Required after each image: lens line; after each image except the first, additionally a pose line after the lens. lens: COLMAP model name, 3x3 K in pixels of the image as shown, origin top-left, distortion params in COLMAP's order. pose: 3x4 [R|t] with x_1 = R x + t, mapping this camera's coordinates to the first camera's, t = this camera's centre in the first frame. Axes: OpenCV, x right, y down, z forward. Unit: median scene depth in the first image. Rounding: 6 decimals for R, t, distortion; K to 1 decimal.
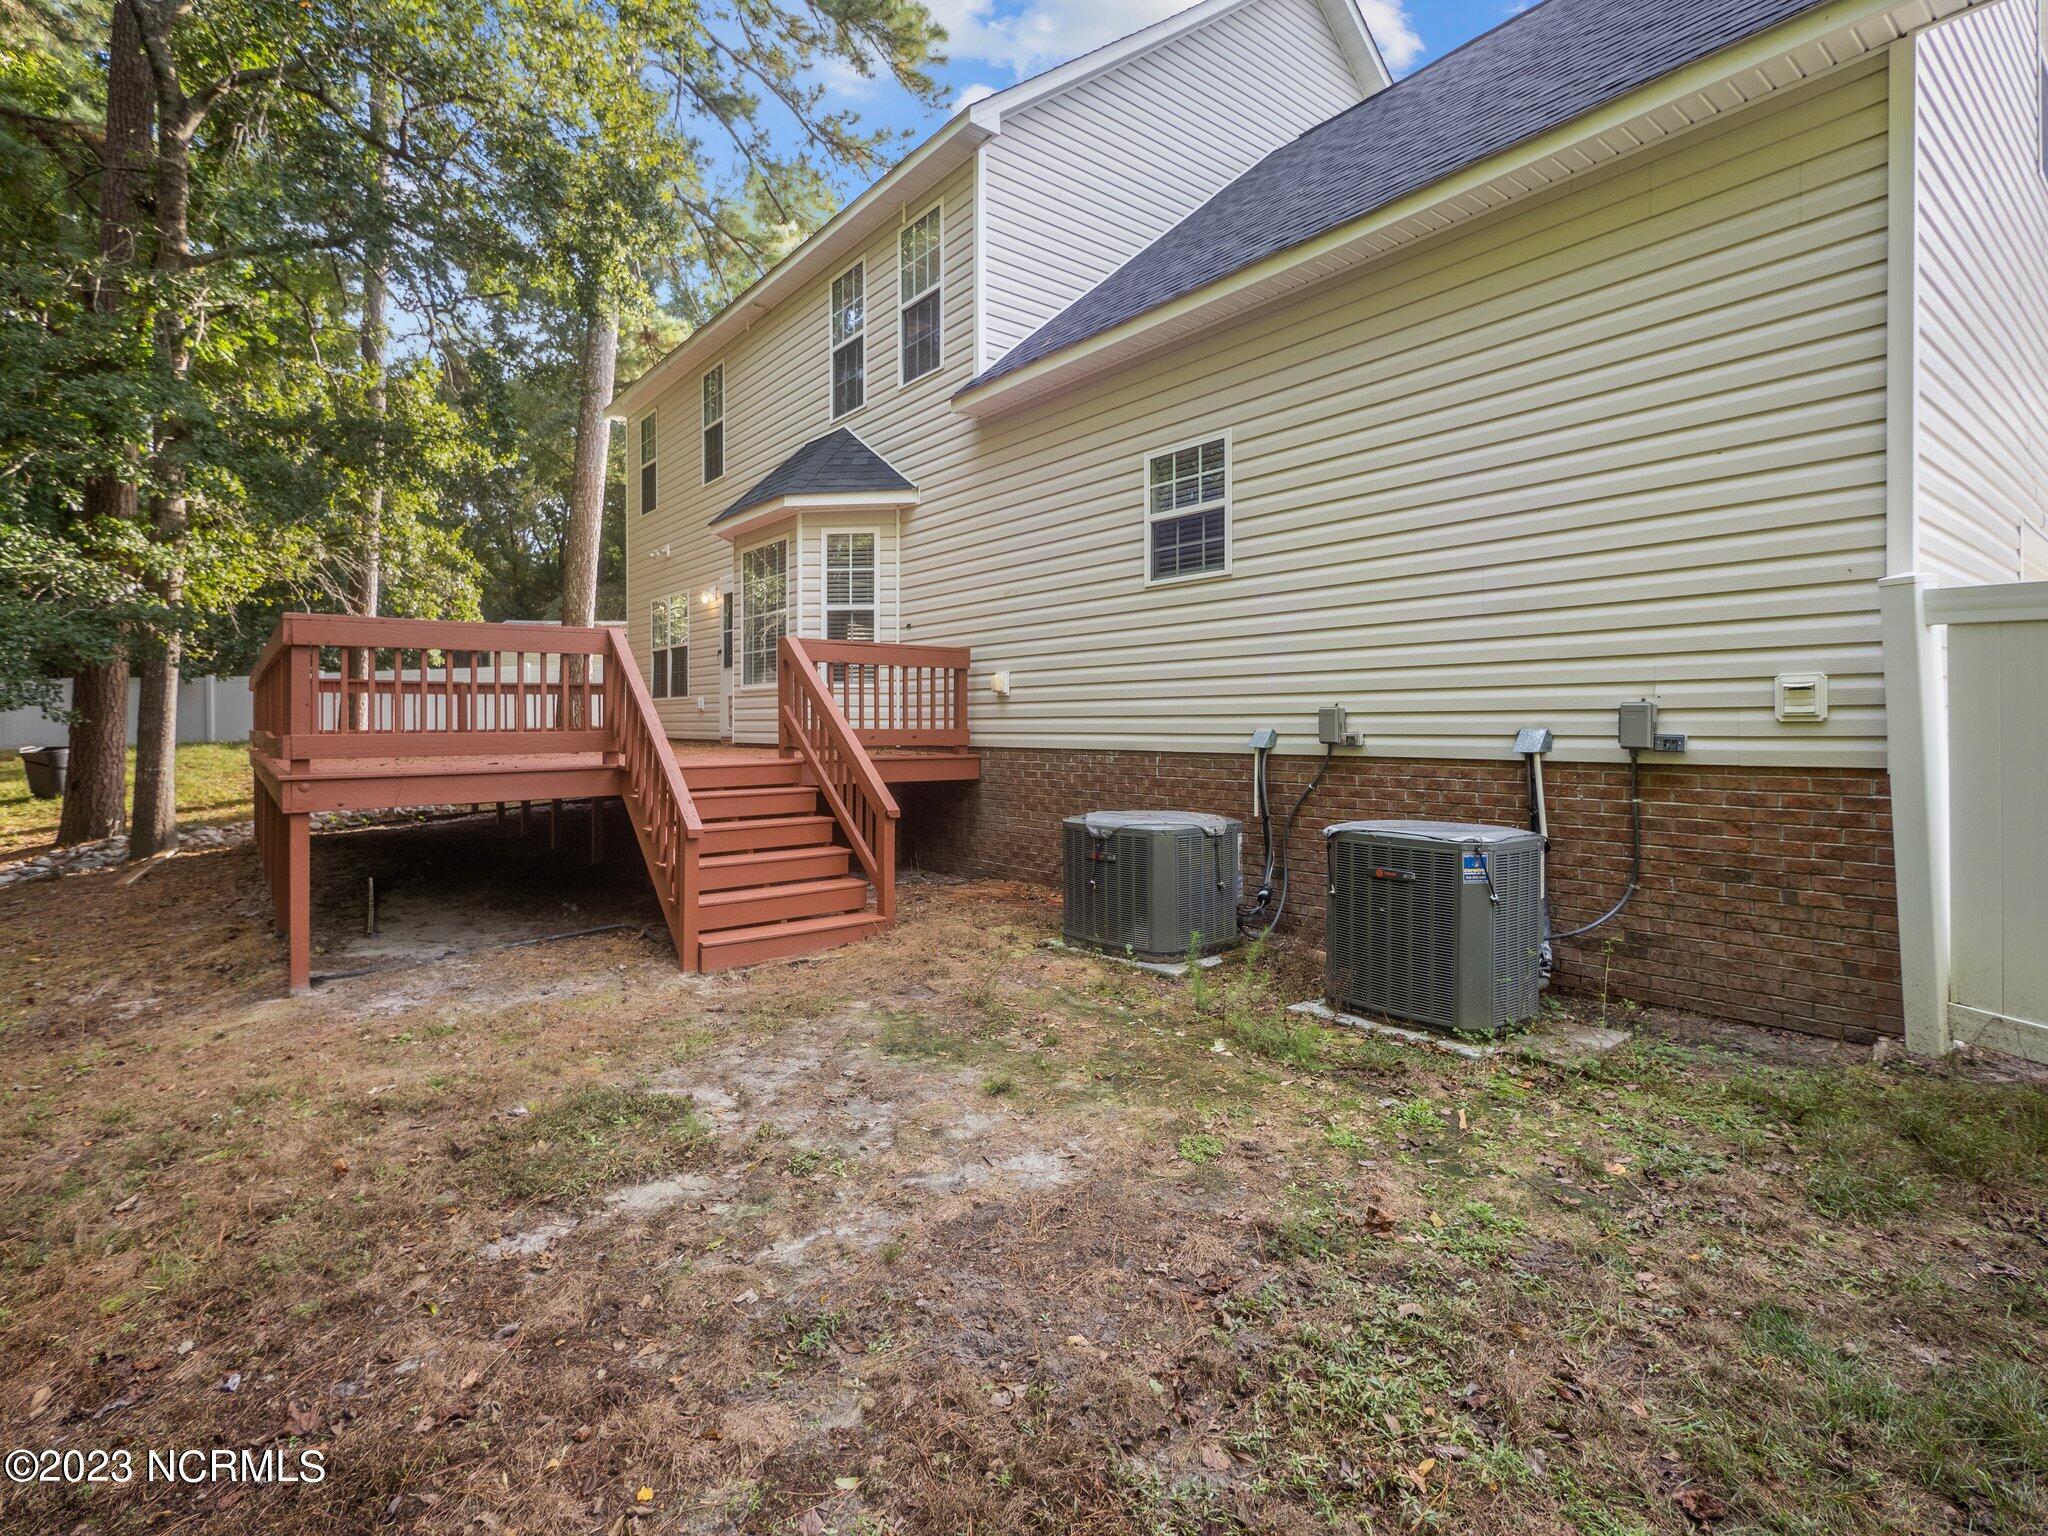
lens RADIAL K [[996.6, 0, 1029.3], [0, 996.6, 757.6], [0, 0, 1]] dist [-0.000854, 0.000290]
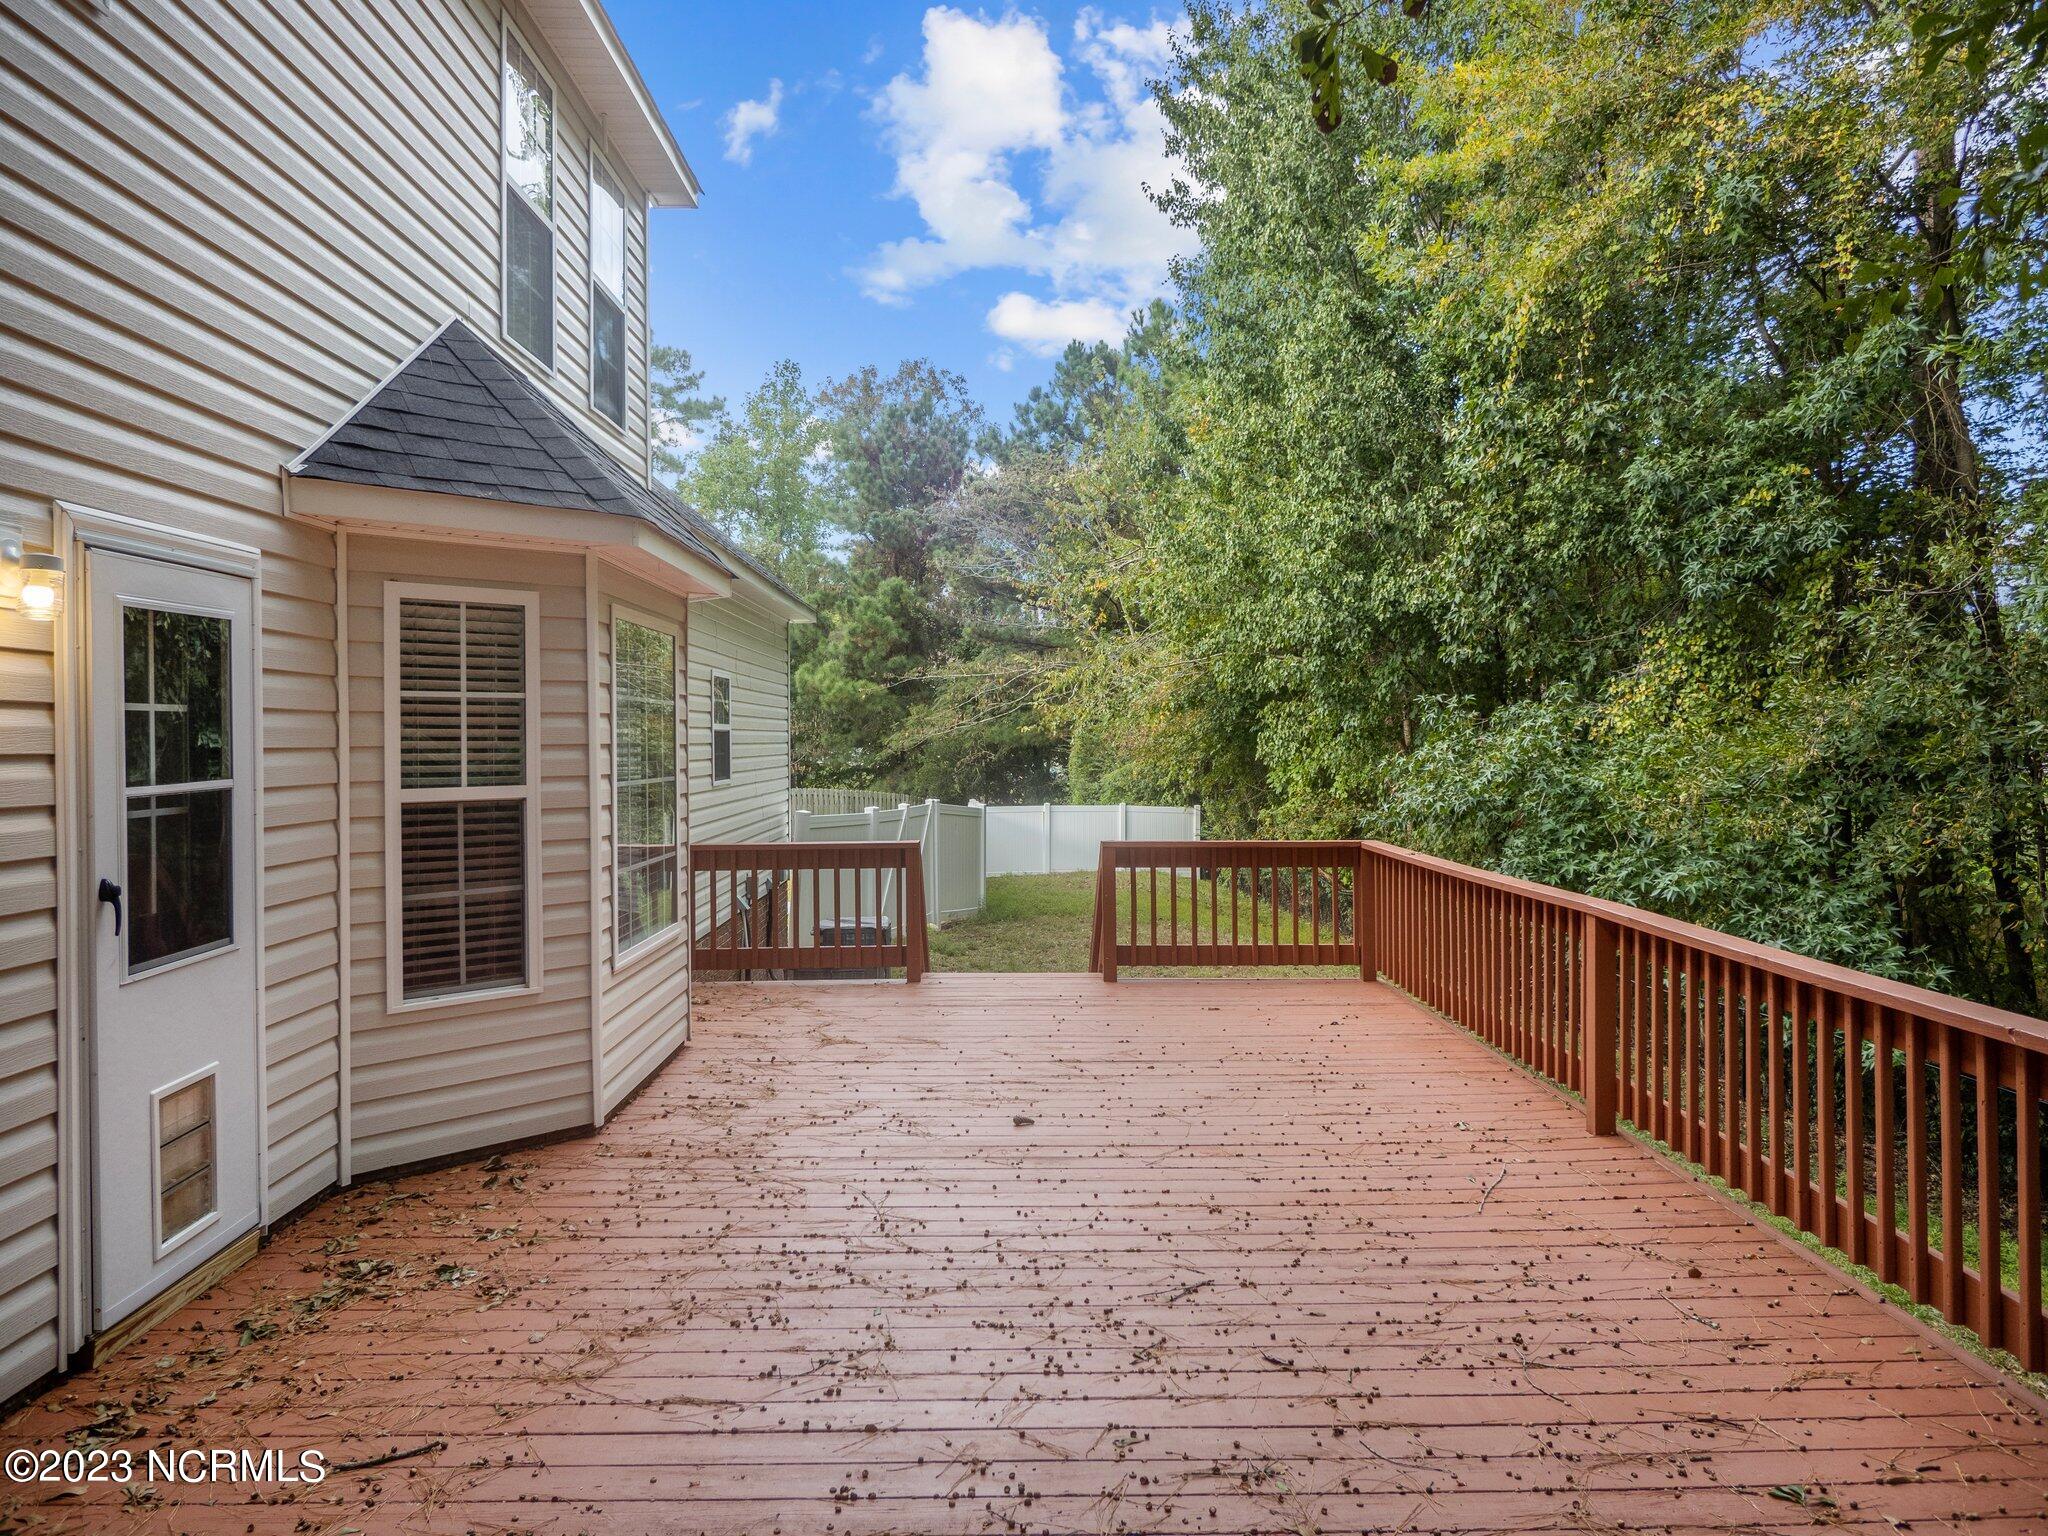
lens RADIAL K [[1405.1, 0, 1031.1], [0, 1405.1, 740.7], [0, 0, 1]] dist [0.004183, -0.000860]
pose [[-0.791299, 0.003891, 0.611417, -0.647977], [0.022490, 0.999488, 0.022745, -0.142735], [-0.611016, 0.031749, -0.790981, 1.155009]]
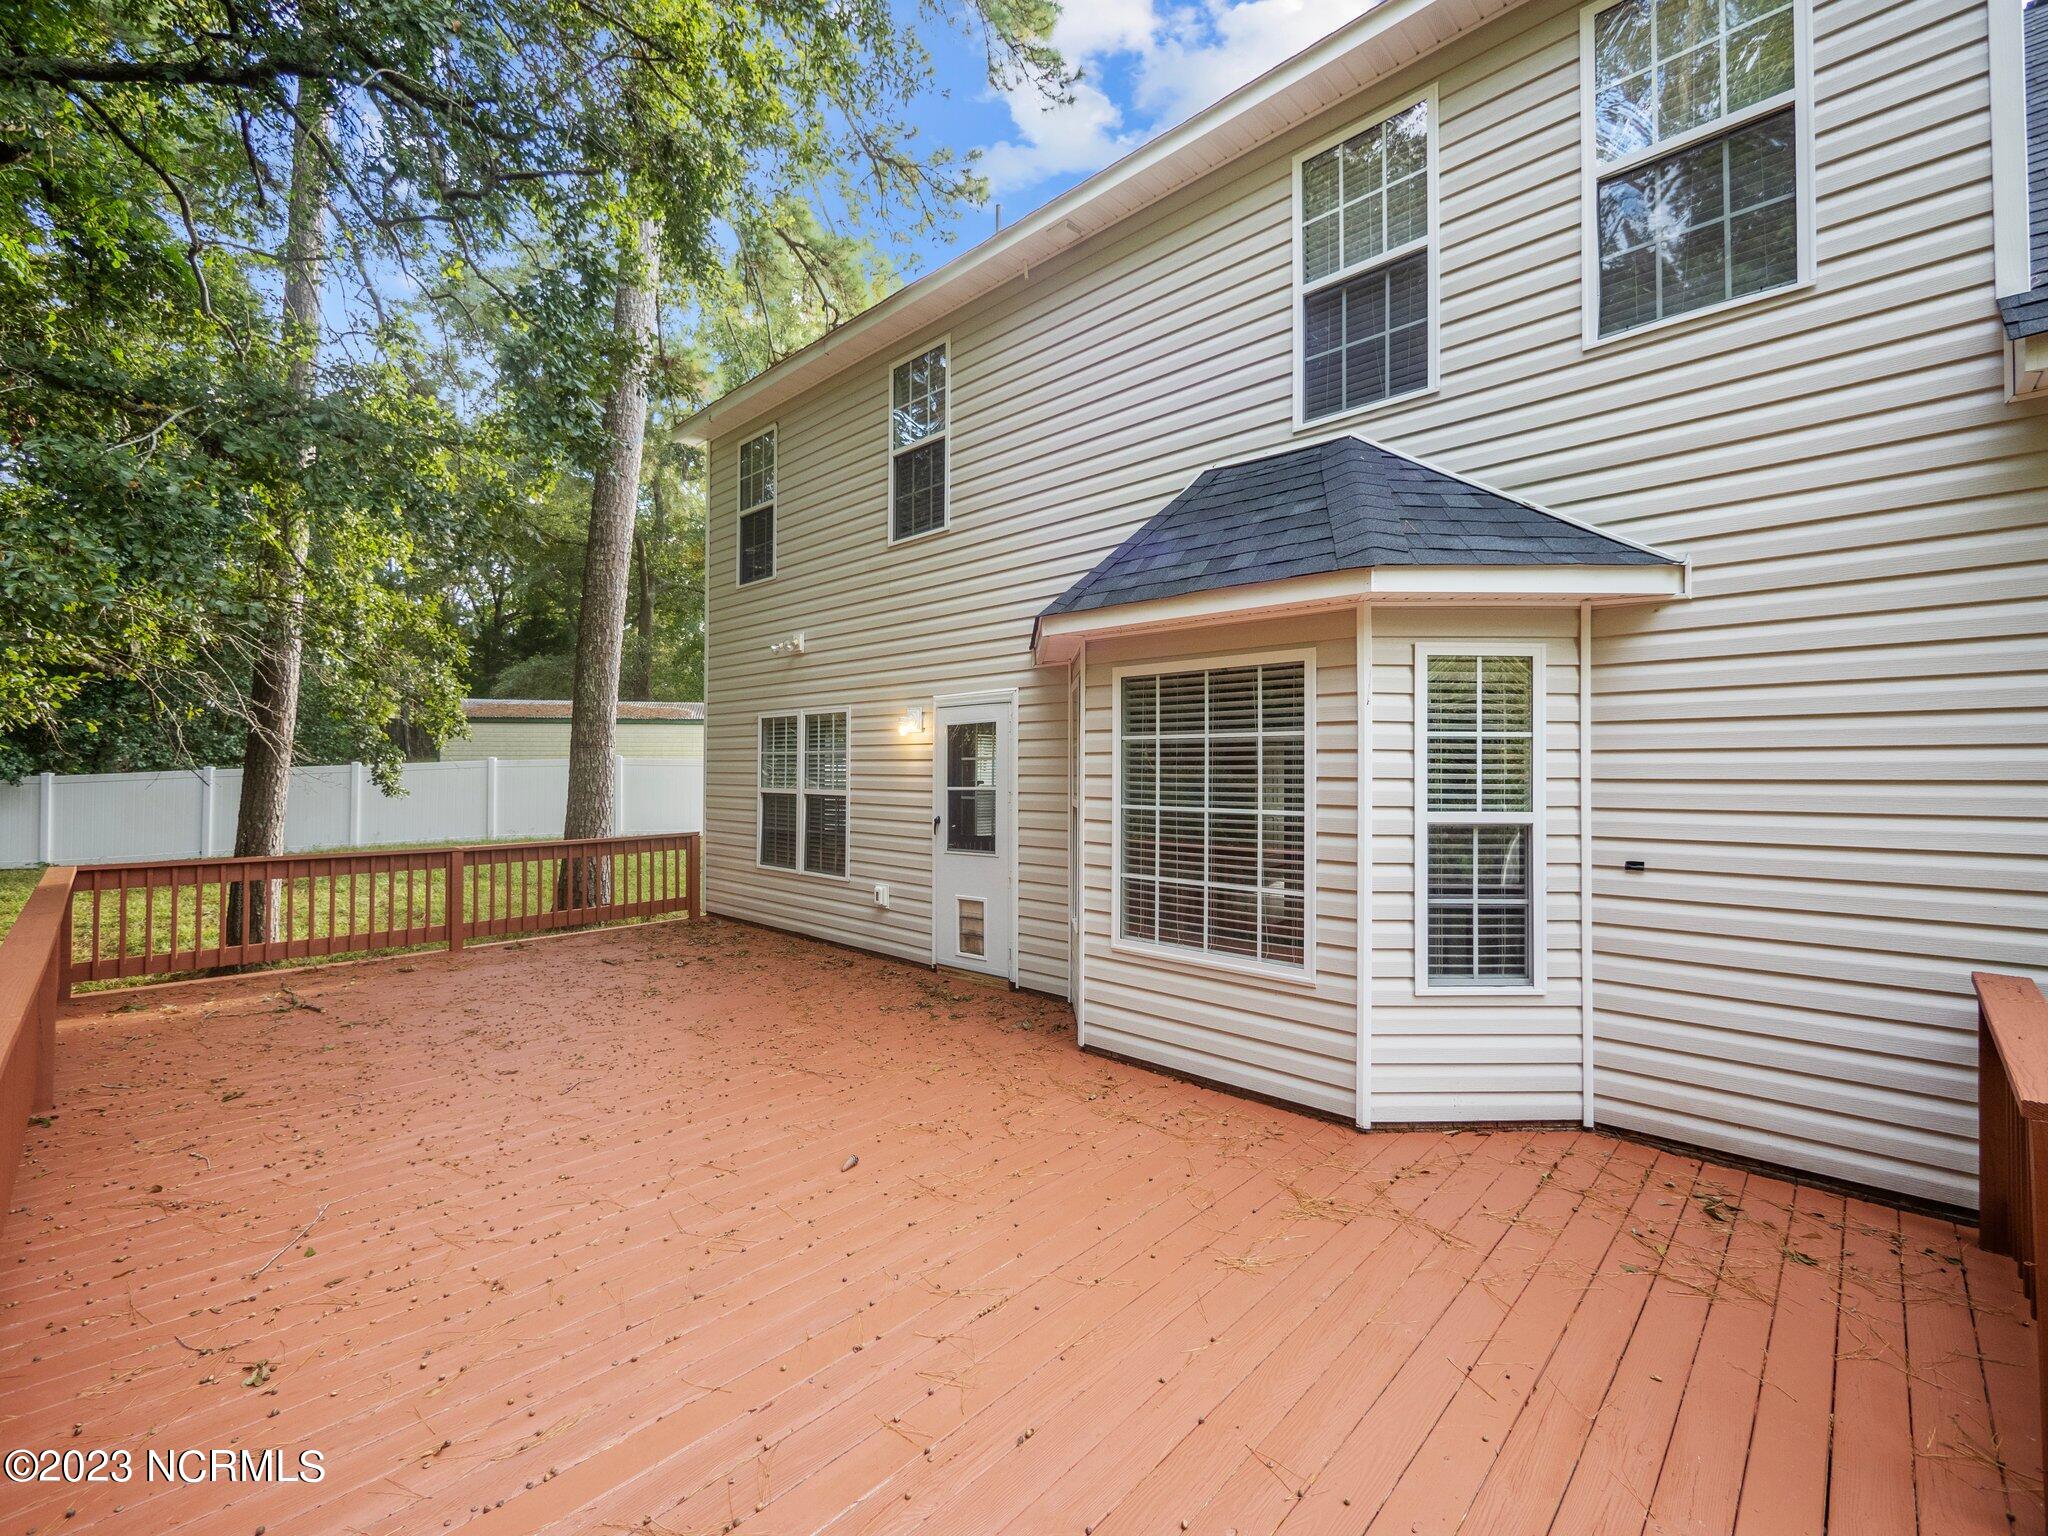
lens RADIAL K [[874.5, 0, 1024.0], [0, 874.5, 768.0], [0, 0, 1]] dist [-0.001922, -0.000601]
pose [[0.991759, 0.004528, 0.128035, -0.337515], [-0.000313, 0.999458, -0.032927, -0.124133], [-0.128114, 0.032615, 0.991223, 0.490759]]
